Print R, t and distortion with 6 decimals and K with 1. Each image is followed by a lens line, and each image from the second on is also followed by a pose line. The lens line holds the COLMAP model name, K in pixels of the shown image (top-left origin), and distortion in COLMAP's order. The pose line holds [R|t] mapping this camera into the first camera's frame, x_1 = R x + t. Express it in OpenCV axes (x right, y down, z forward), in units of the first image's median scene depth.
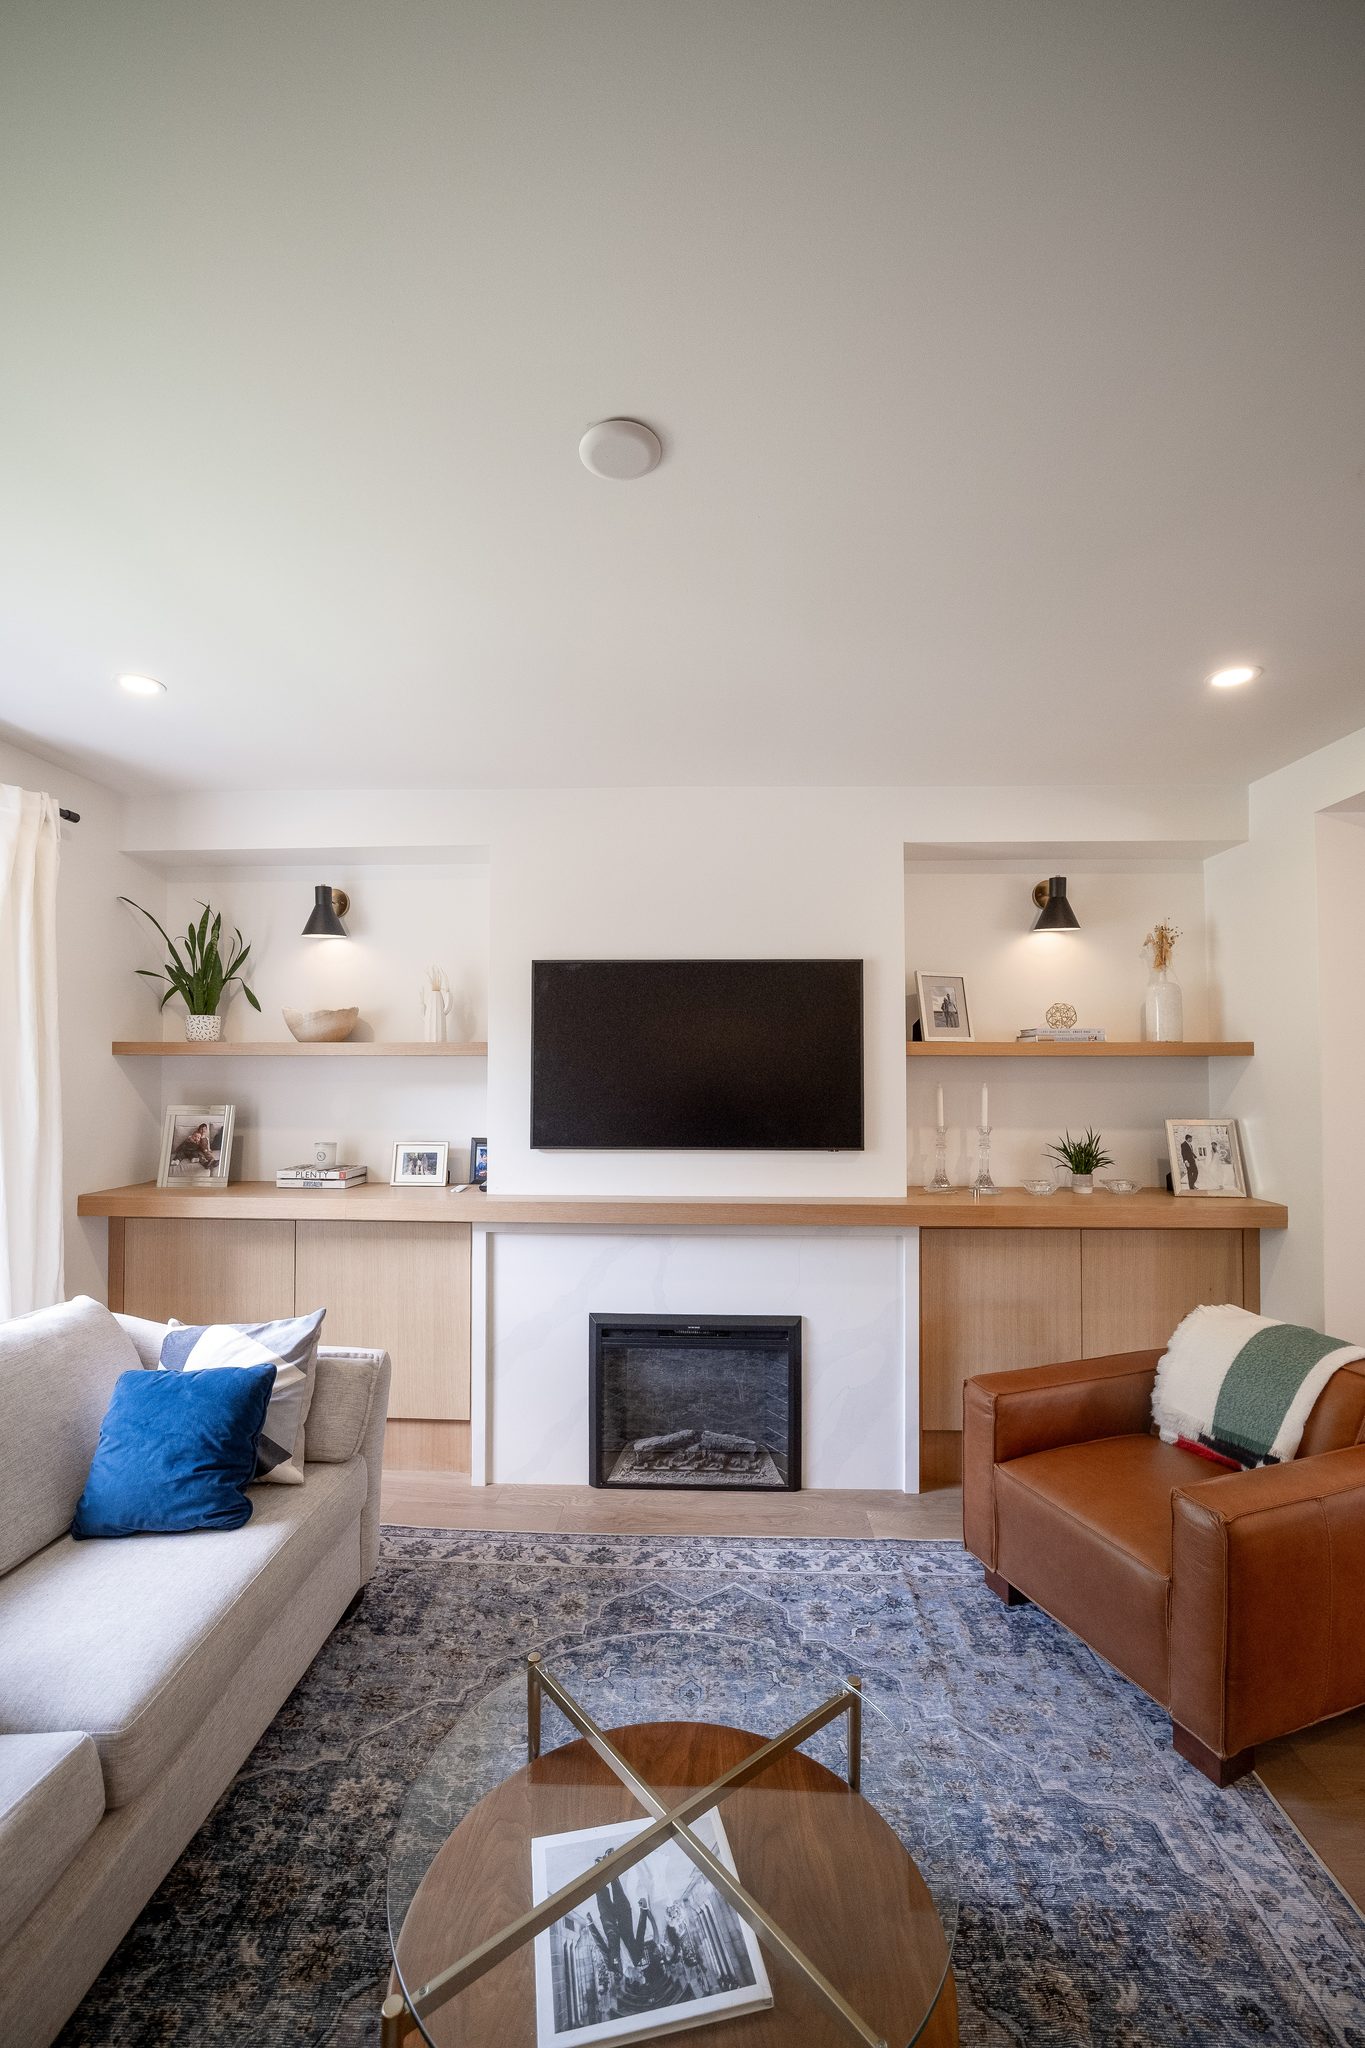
lens RADIAL K [[808.5, 0, 688.5], [0, 808.5, 1032.4], [0, 0, 1]] dist [-0.002571, 0.000324]
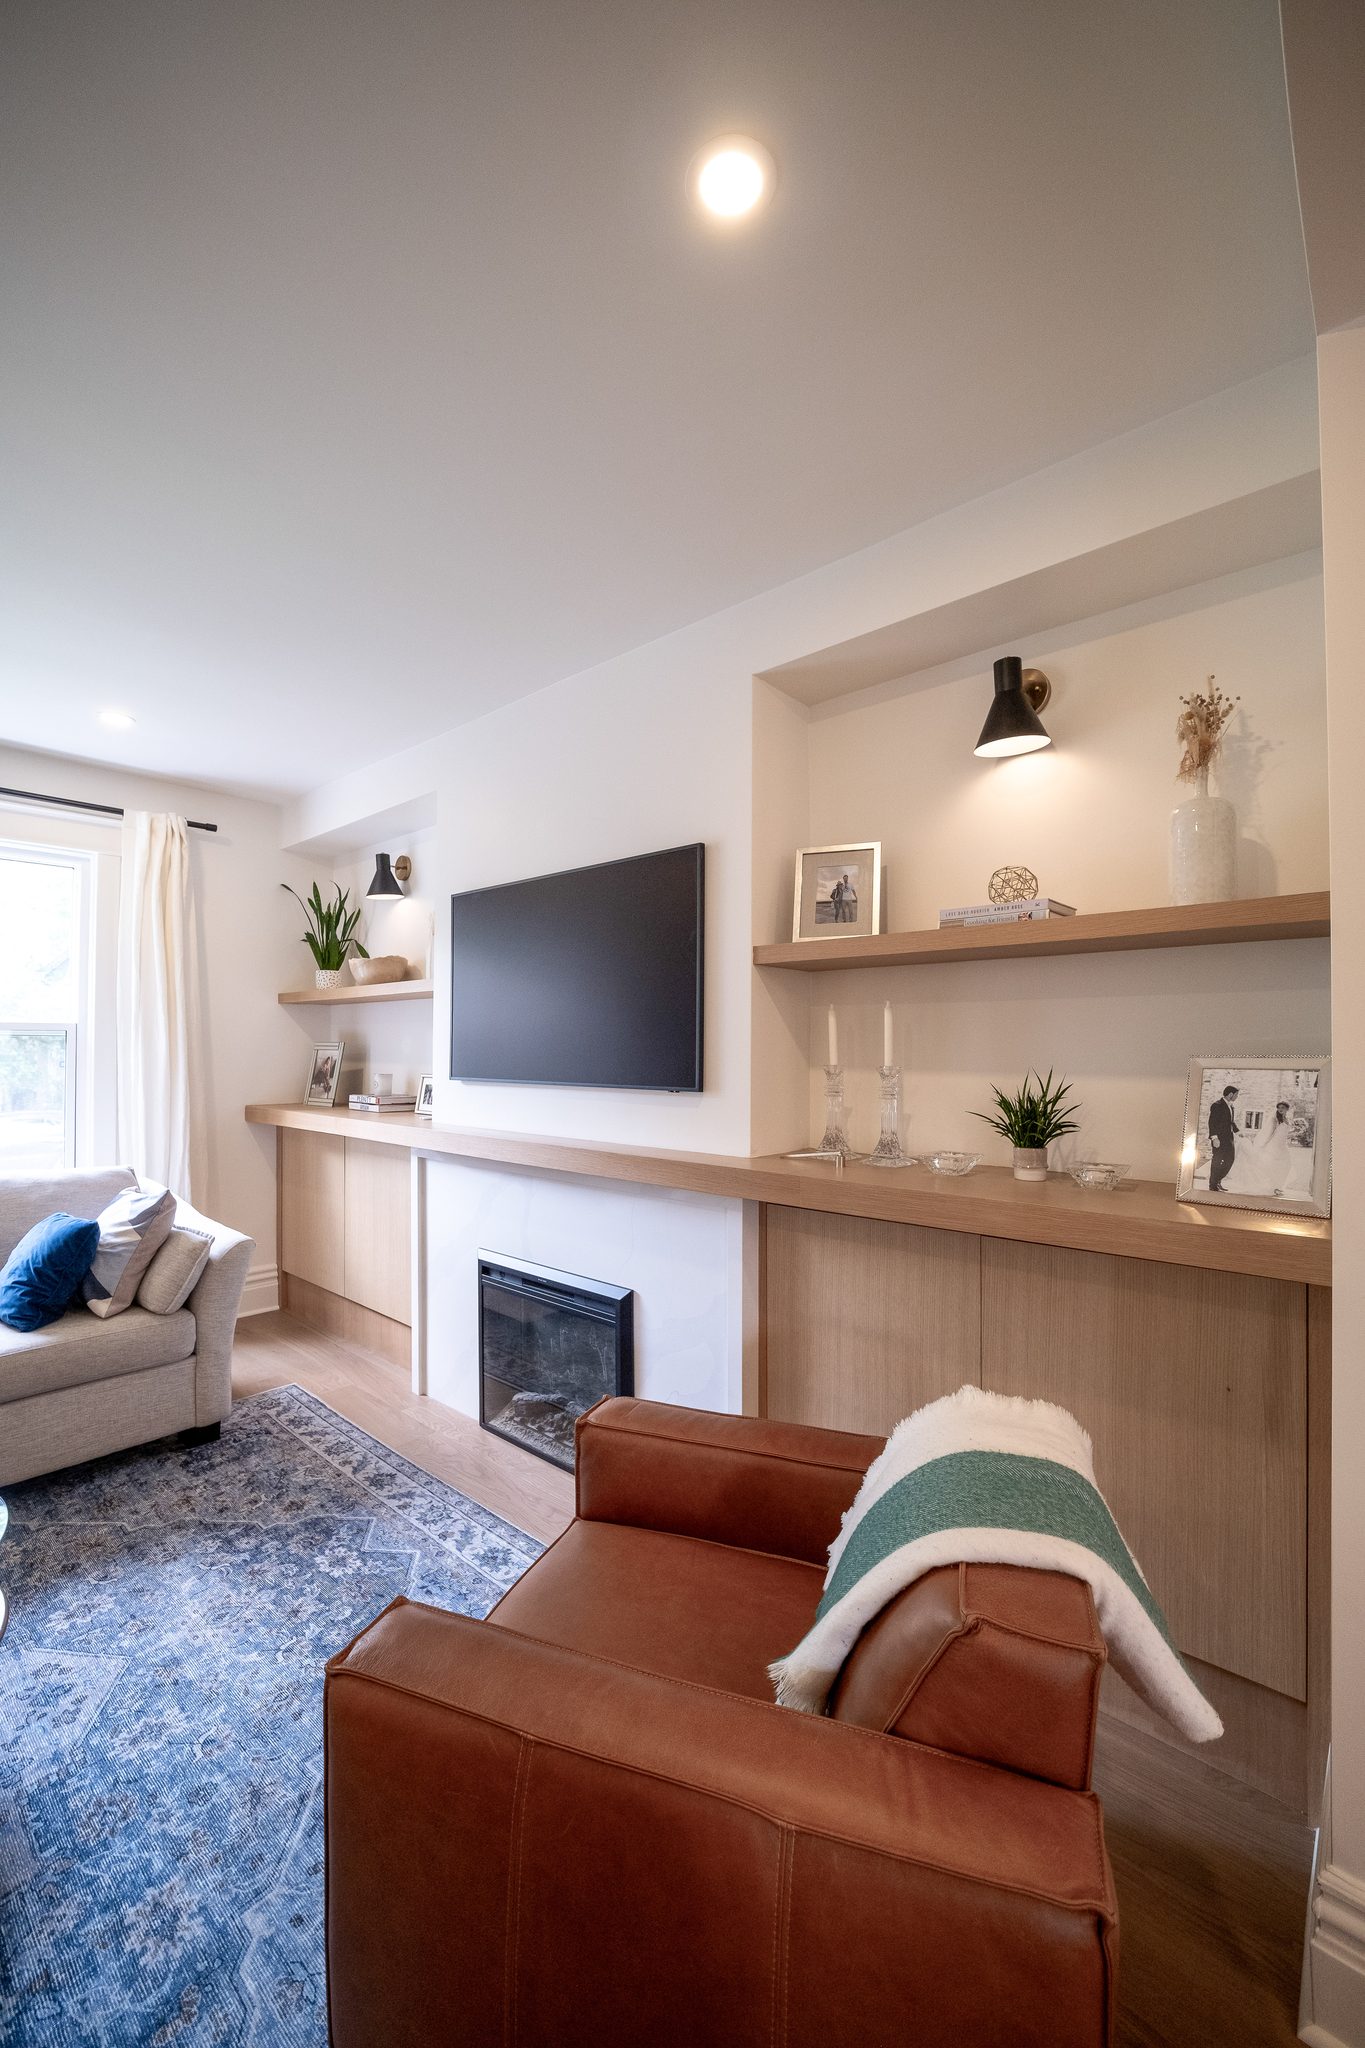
lens RADIAL K [[808.5, 0, 684.4], [0, 808.5, 1036.5], [0, 0, 1]] dist [-0.002571, 0.000324]
pose [[0.785313, -0.007629, -0.619052, 0.677428], [0.022534, 0.999614, 0.016267, 0.080492], [0.618689, -0.026724, 0.785182, 0.391786]]
